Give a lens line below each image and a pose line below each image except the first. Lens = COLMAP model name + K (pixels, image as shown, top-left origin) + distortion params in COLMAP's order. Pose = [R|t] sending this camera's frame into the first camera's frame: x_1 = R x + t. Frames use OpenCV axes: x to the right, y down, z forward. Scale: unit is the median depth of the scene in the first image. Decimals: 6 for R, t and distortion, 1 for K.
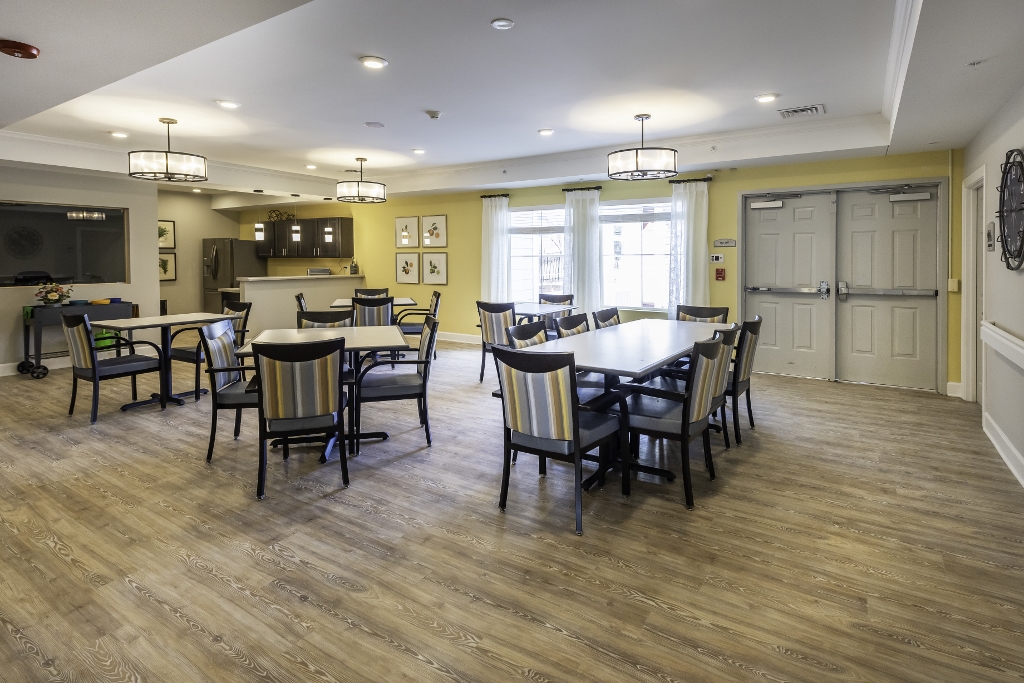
lens RADIAL K [[545.9, 0, 519.0], [0, 545.9, 264.1], [0, 0, 1]] dist [0.010528, -0.002722]
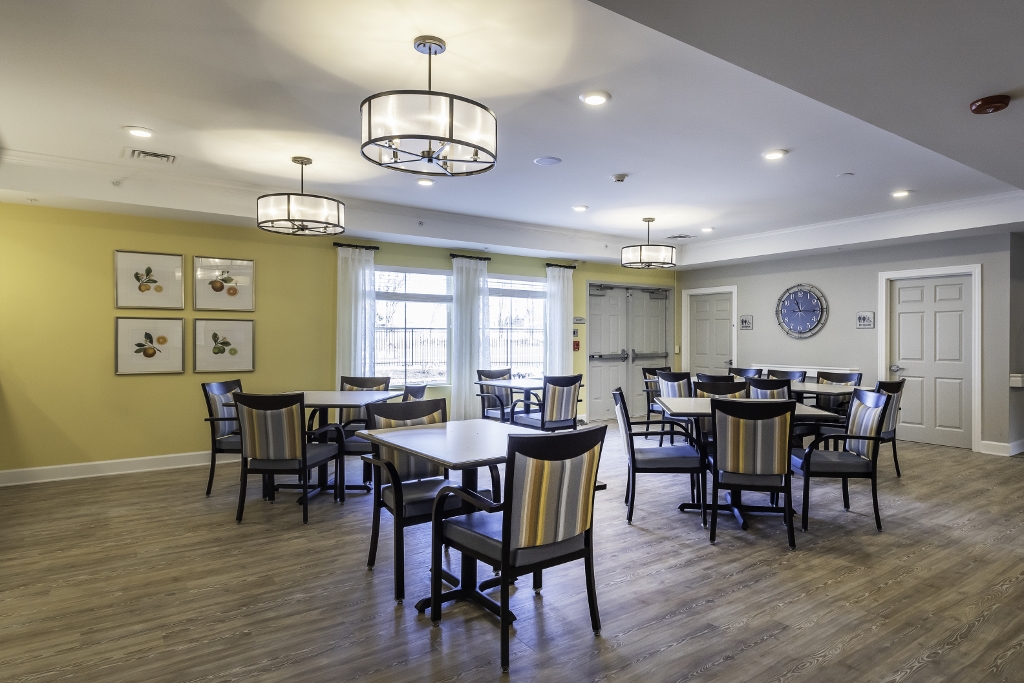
lens RADIAL K [[652.5, 0, 515.4], [0, 652.5, 339.9], [0, 0, 1]] dist [0.021459, 0.004773]
pose [[0.313341, -0.002188, 0.949638, -0.898587], [0.004591, 0.999989, 0.000789, 0.003214], [-0.949629, 0.004113, 0.313348, 0.561663]]
